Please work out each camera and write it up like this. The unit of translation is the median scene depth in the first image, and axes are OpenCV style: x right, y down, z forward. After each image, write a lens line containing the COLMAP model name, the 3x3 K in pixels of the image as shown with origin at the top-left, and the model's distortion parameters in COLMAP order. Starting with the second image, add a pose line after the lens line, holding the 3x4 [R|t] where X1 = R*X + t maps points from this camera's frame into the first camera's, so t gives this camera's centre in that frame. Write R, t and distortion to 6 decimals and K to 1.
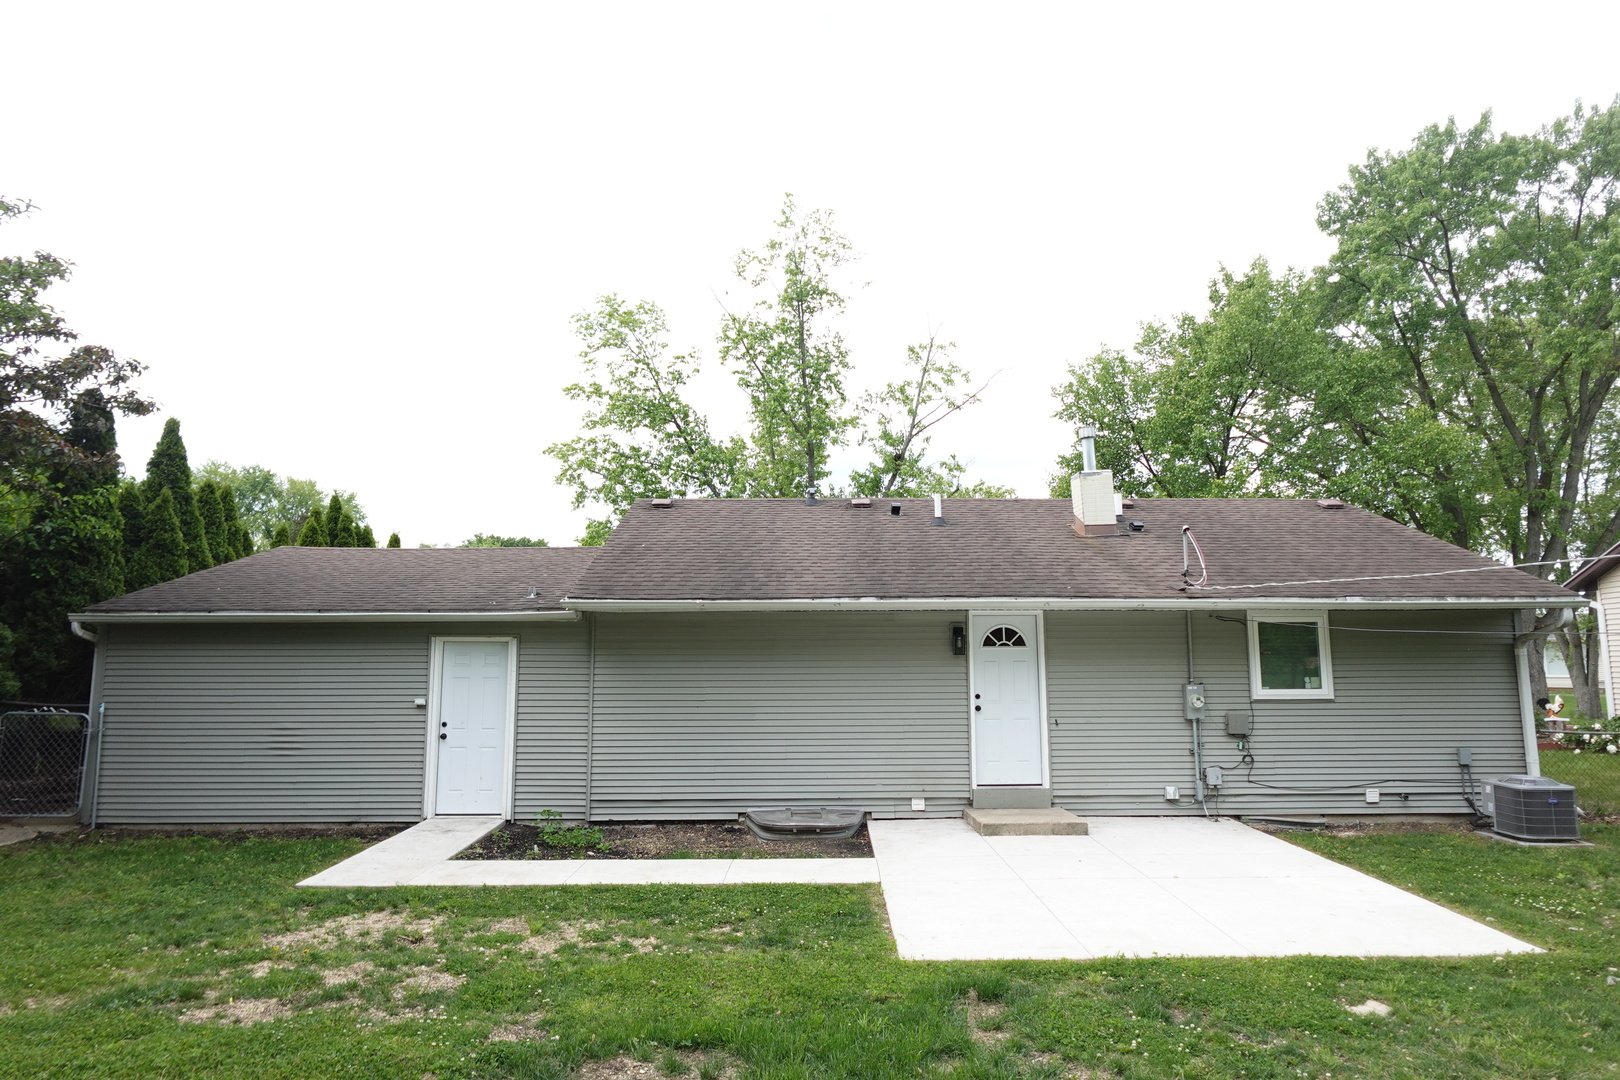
lens RADIAL K [[915.1, 0, 808.6], [0, 915.1, 539.1], [0, 0, 1]] dist [-0.005046, 0.002596]
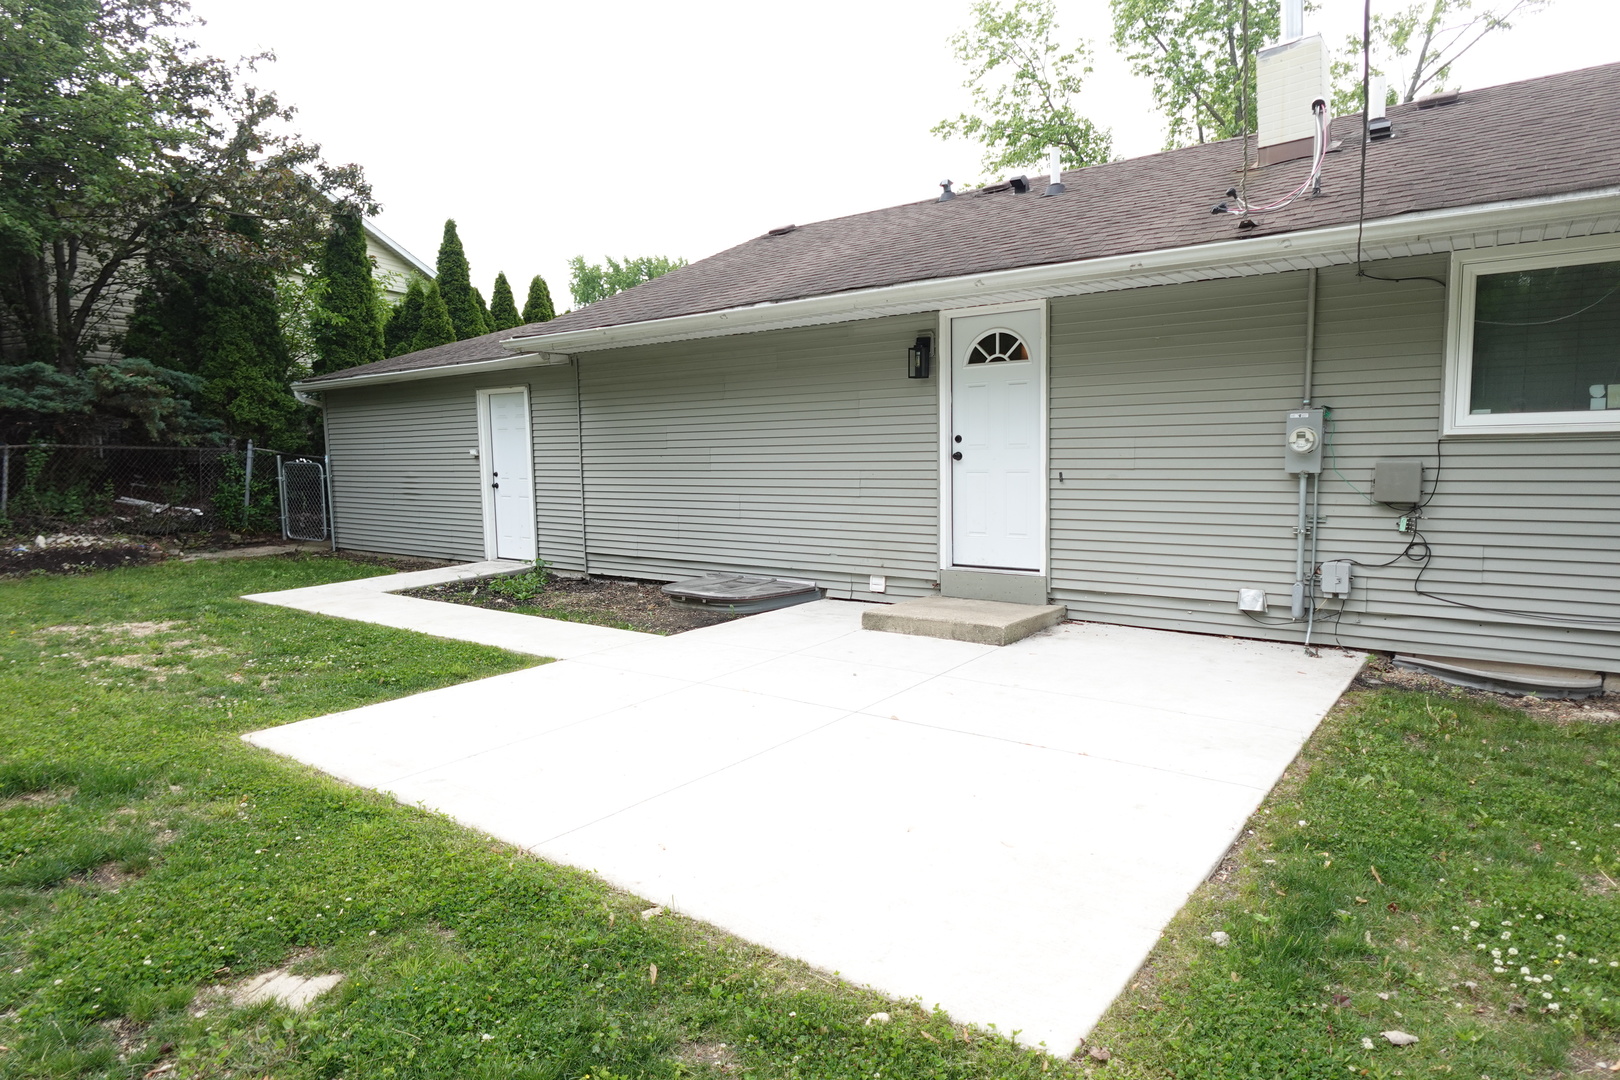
lens RADIAL K [[915.1, 0, 810.1], [0, 915.1, 542.3], [0, 0, 1]] dist [-0.005046, 0.002596]
pose [[0.793959, 0.051178, -0.605813, 0.519184], [0.090525, 0.975392, 0.201038, 0.101080], [0.601194, -0.214457, 0.769788, 0.396750]]
